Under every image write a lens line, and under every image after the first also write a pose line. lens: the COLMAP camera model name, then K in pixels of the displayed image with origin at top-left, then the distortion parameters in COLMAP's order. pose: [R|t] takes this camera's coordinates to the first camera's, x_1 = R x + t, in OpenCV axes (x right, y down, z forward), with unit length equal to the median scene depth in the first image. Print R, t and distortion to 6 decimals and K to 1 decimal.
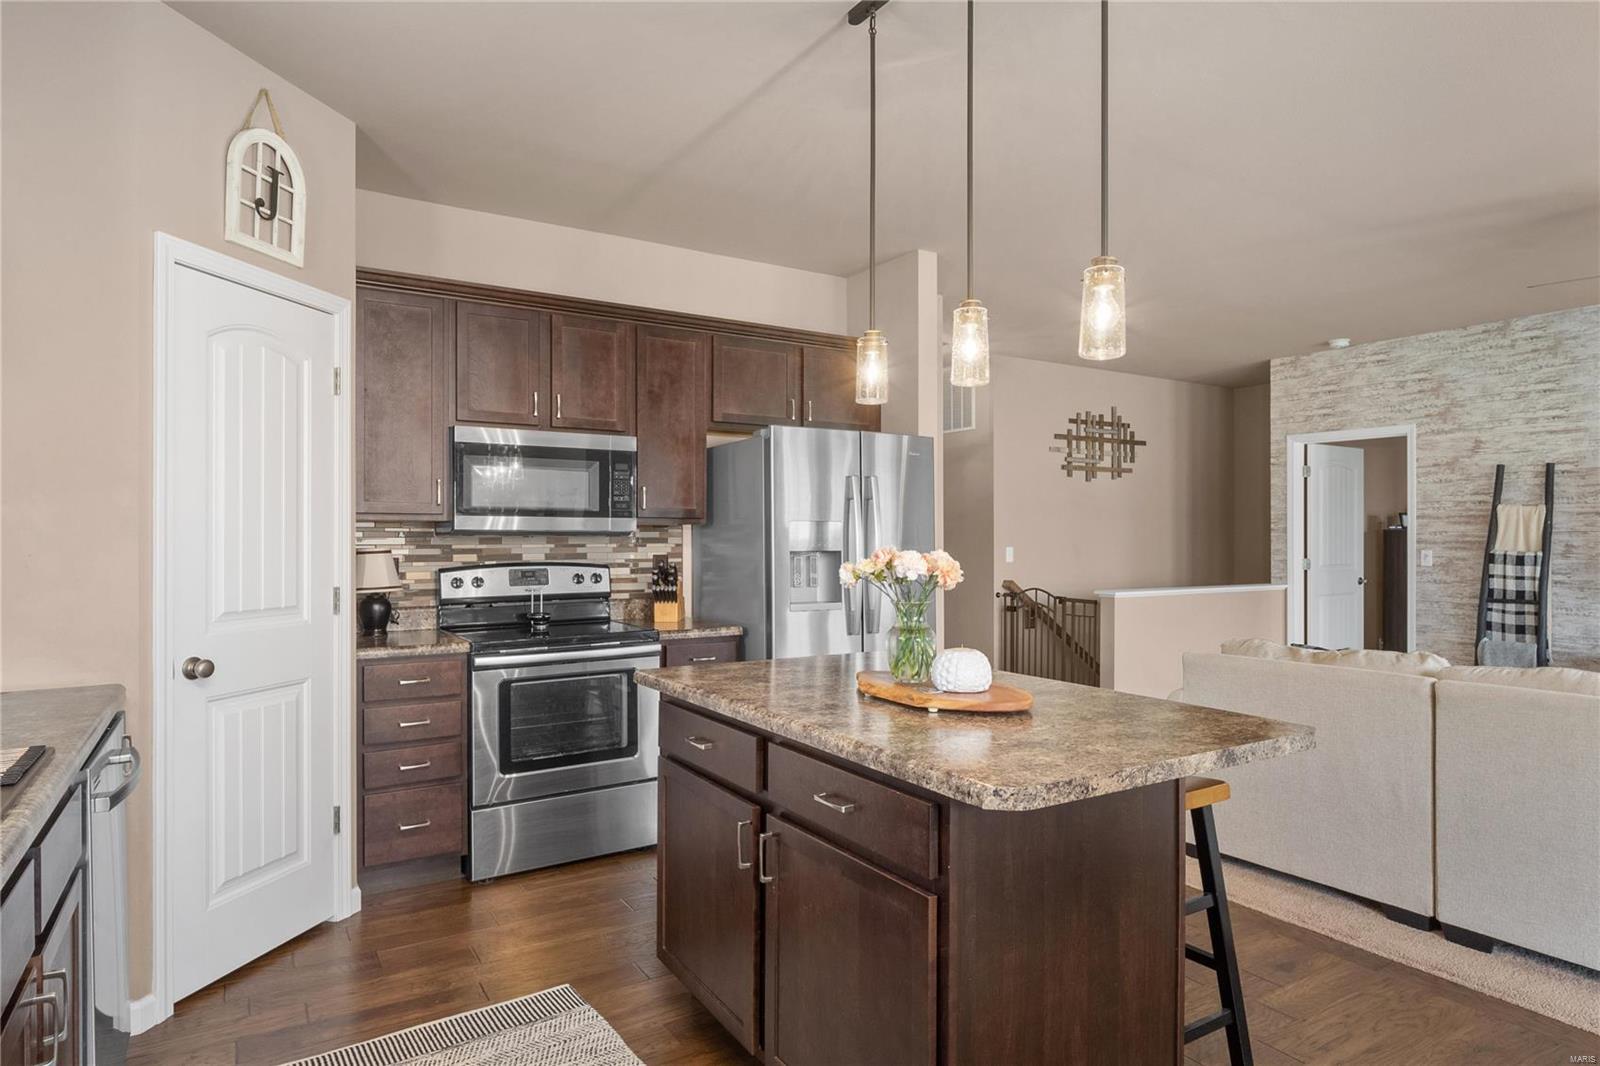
lens RADIAL K [[918.5, 0, 803.2], [0, 918.5, 537.4], [0, 0, 1]] dist [-0.002204, -0.000396]
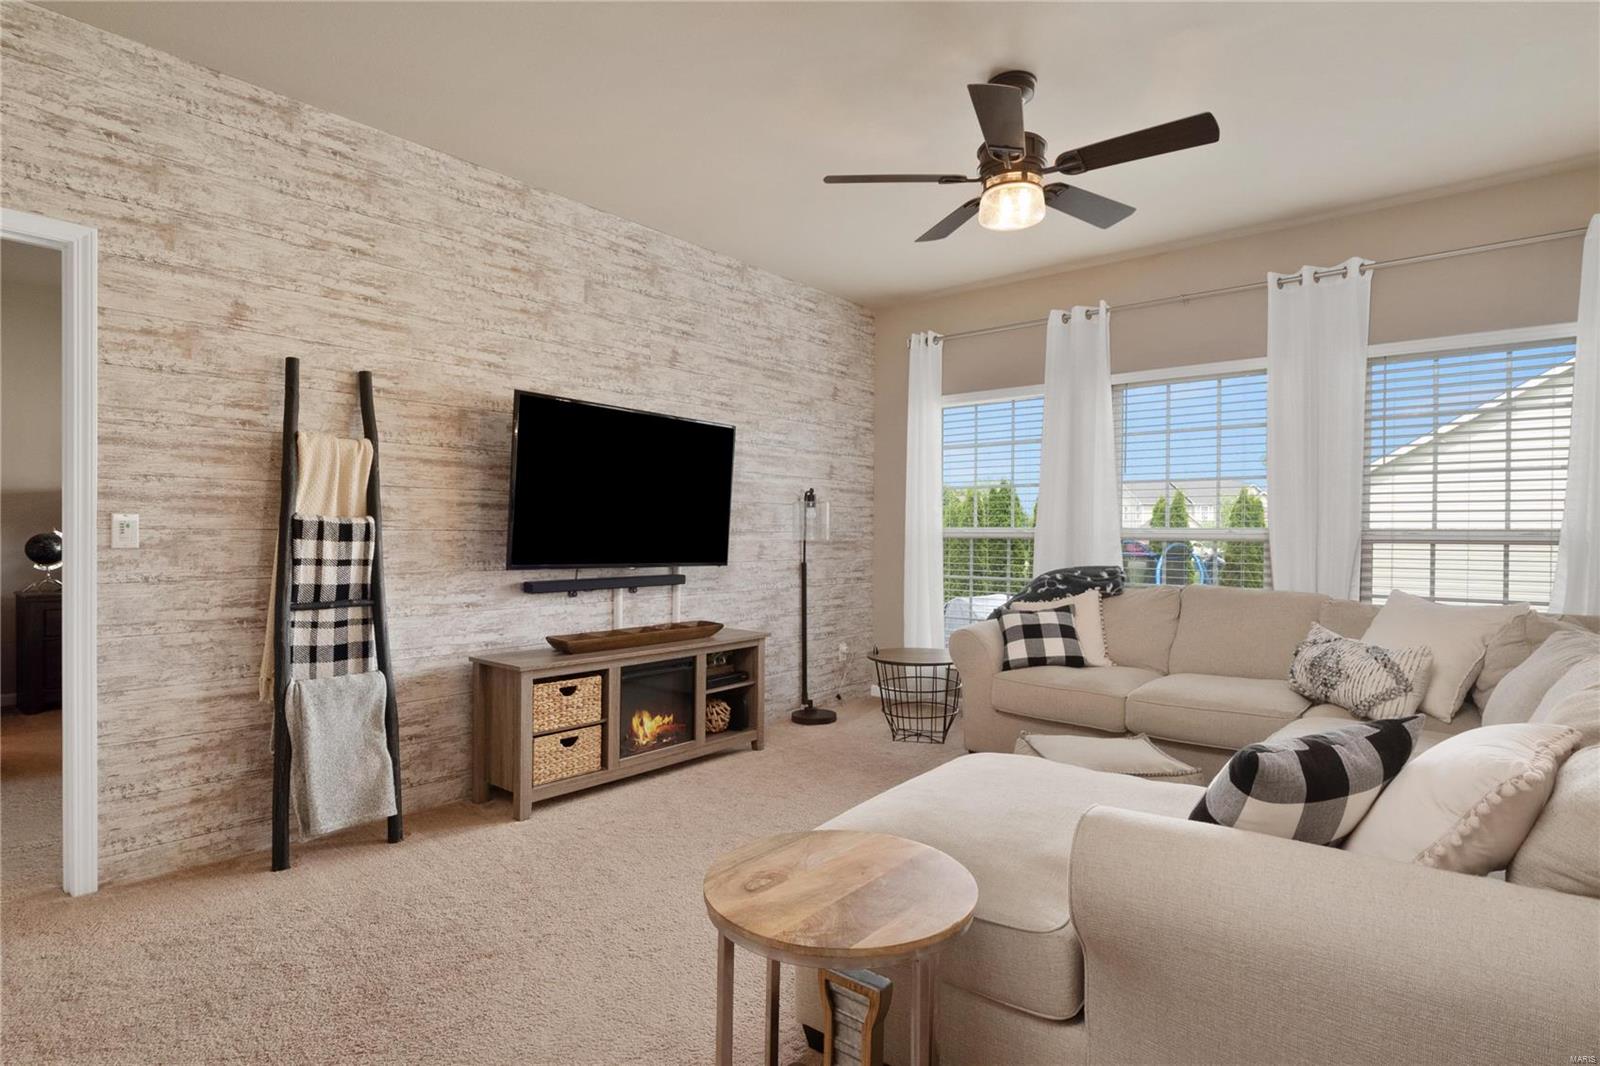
lens RADIAL K [[818.0, 0, 802.5], [0, 818.0, 536.1], [0, 0, 1]] dist [0.002378, 0.000482]
pose [[-0.291446, -0.008622, 0.956548, 0.201691], [-0.007798, 0.999948, 0.006637, 0.021293], [-0.956555, -0.005525, -0.291498, 0.849668]]
